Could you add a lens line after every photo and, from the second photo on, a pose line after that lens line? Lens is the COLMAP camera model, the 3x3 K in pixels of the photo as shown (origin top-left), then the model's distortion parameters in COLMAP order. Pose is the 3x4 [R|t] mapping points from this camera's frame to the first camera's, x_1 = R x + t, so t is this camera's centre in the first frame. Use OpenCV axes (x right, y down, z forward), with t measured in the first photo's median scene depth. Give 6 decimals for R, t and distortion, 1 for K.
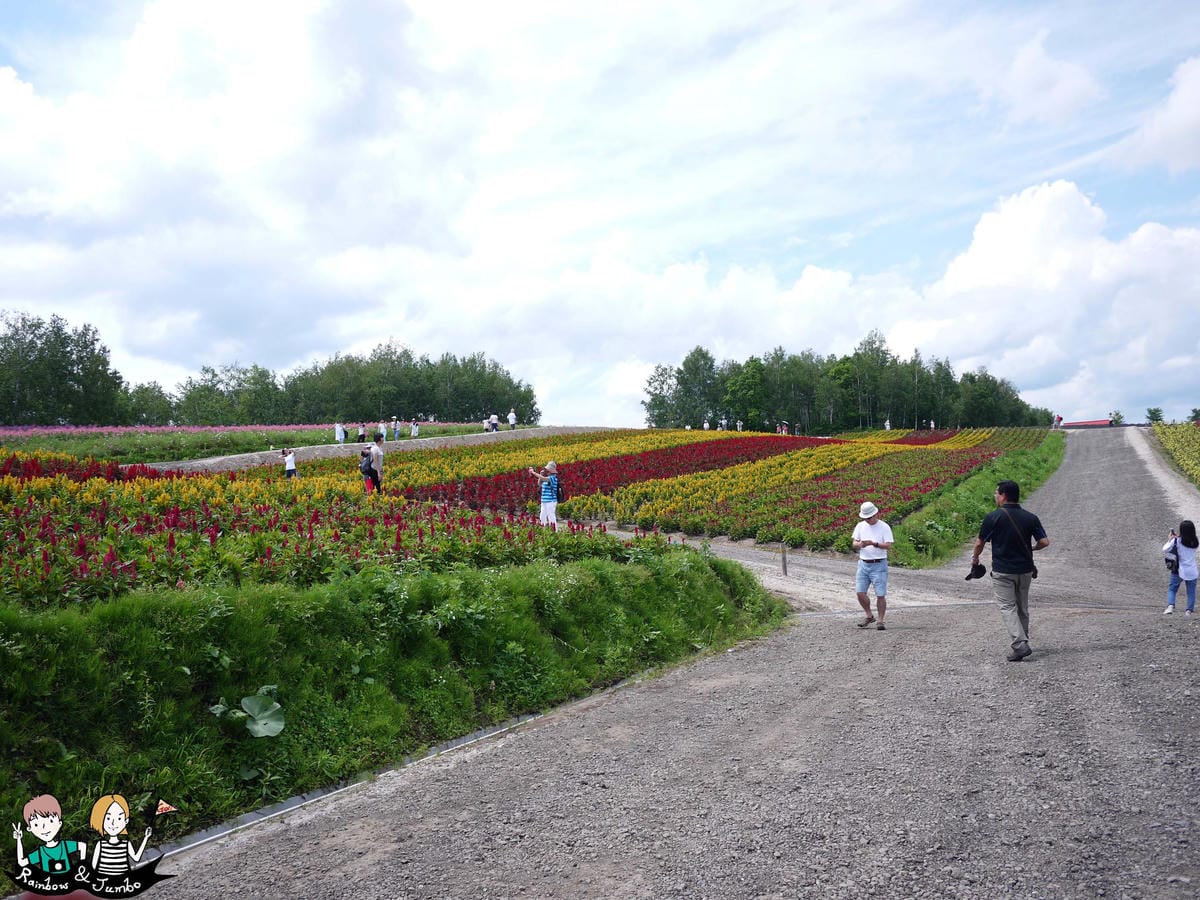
lens RADIAL K [[981.5, 0, 600.2], [0, 981.5, 404.1], [0, 0, 1]] dist [-0.071166, 0.010184]
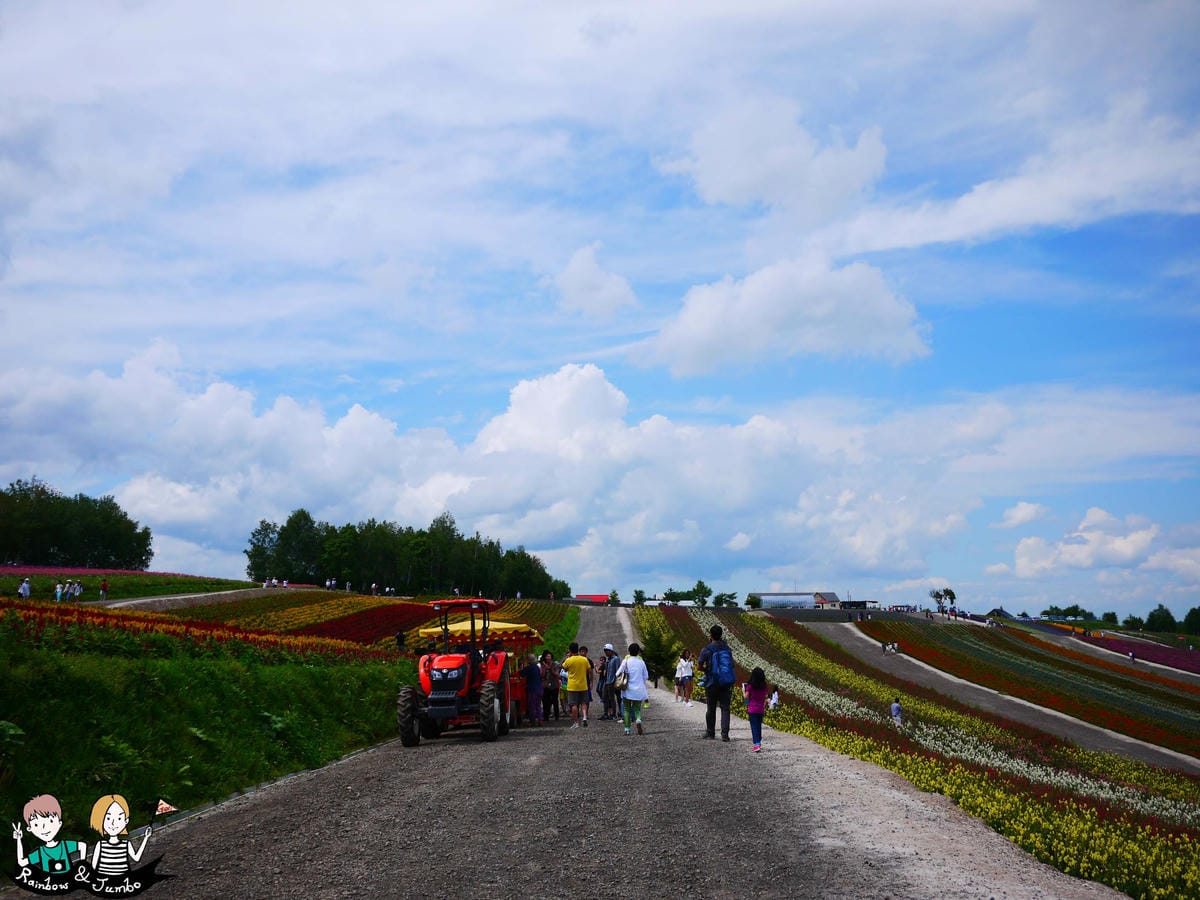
lens RADIAL K [[981.5, 0, 600.2], [0, 981.5, 404.1], [0, 0, 1]] dist [-0.071166, 0.010184]
pose [[0.886122, 0.150627, 0.438291, -0.114233], [-0.087569, 0.983092, -0.160815, -0.025227], [-0.455104, 0.104120, 0.884330, -0.216690]]
